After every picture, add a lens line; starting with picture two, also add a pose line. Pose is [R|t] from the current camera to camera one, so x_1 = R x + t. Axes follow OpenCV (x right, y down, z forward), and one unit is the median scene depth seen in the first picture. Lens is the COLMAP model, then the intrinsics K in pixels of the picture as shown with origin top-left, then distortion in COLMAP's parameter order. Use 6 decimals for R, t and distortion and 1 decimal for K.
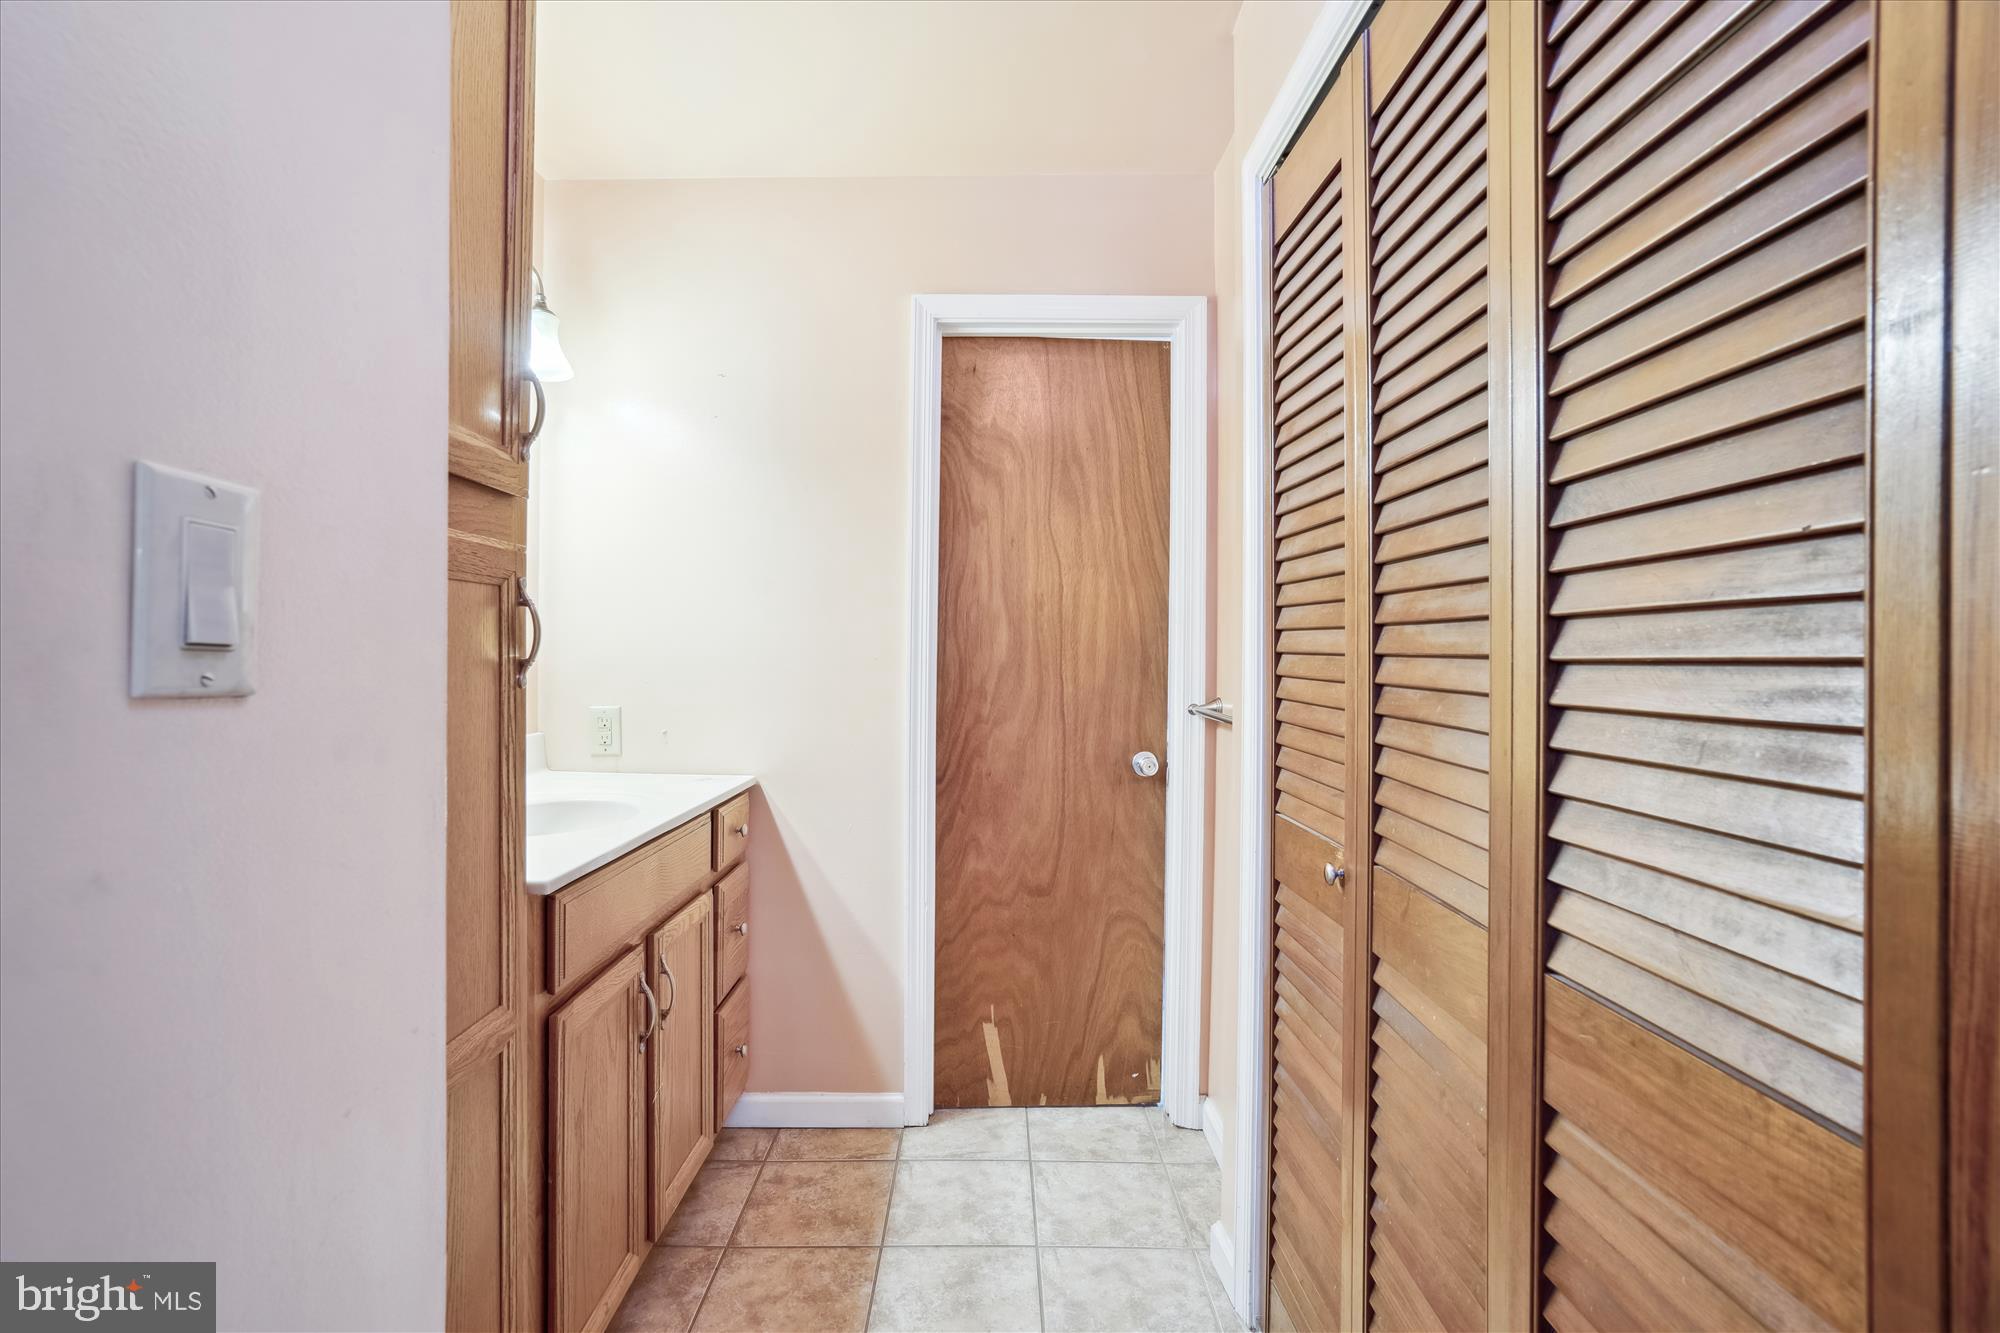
lens RADIAL K [[914.4, 0, 1000.7], [0, 914.4, 664.0], [0, 0, 1]] dist [-0.005528, 0.004300]
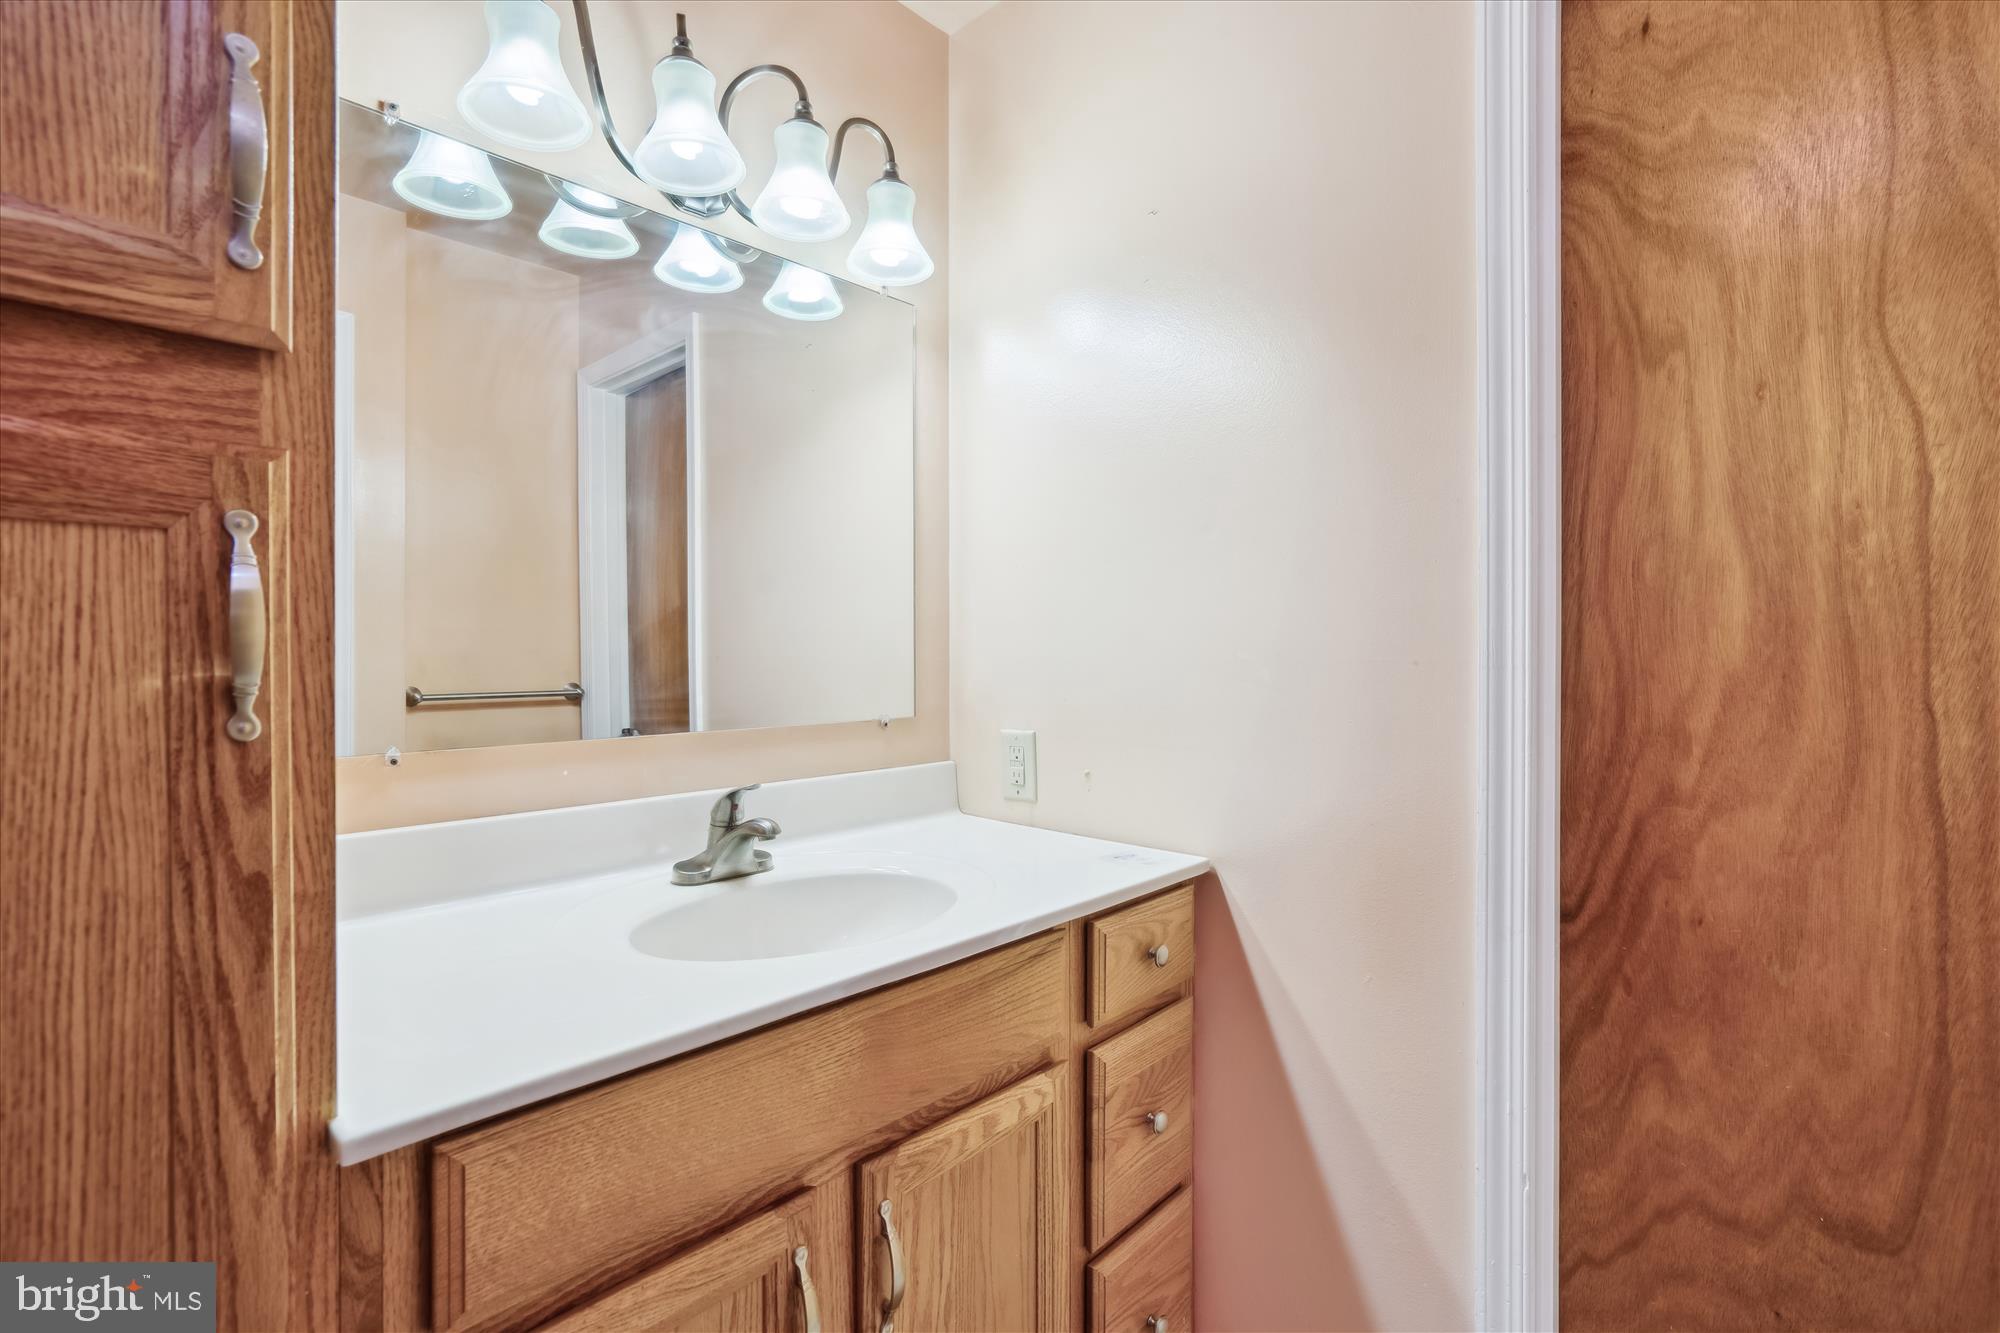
lens RADIAL K [[914.4, 0, 992.2], [0, 914.4, 656.2], [0, 0, 1]] dist [-0.005528, 0.004300]
pose [[0.731119, -0.009812, -0.682179, 0.040367], [0.006075, 0.999951, -0.007872, -0.006914], [0.682223, 0.001611, 0.731143, 0.441534]]
